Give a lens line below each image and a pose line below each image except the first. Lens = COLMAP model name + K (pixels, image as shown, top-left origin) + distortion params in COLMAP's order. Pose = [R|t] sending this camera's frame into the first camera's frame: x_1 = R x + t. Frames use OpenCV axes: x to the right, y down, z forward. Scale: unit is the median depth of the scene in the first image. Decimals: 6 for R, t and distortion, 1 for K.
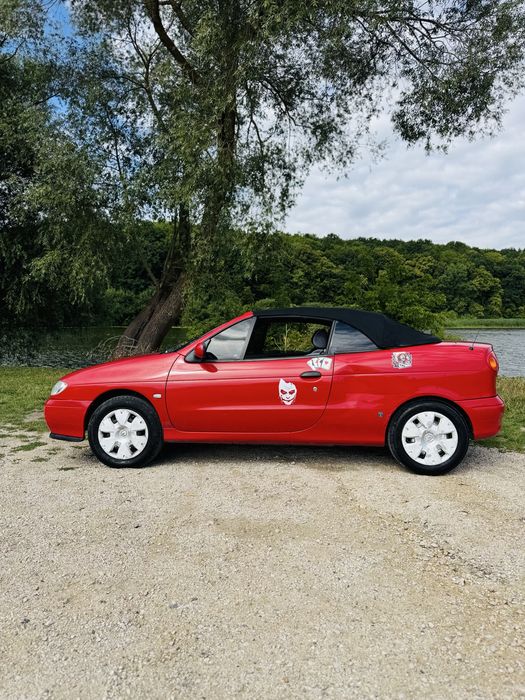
lens RADIAL K [[513.8, 0, 265.6], [0, 513.8, 343.6], [0, 0, 1]] dist [0.046216, -0.052582]
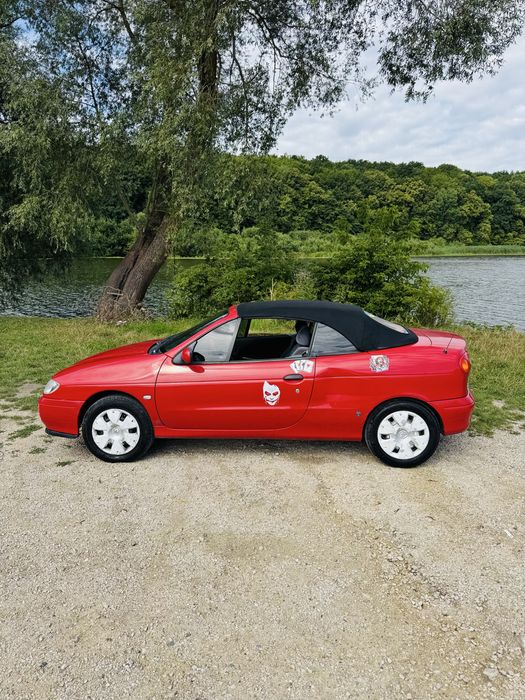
lens RADIAL K [[513.8, 0, 265.6], [0, 513.8, 343.6], [0, 0, 1]] dist [0.046216, -0.052582]
pose [[0.999653, -0.010918, 0.023971, 0.007085], [0.007590, 0.990846, 0.134787, -0.151506], [-0.025223, -0.134558, 0.990585, -0.031384]]
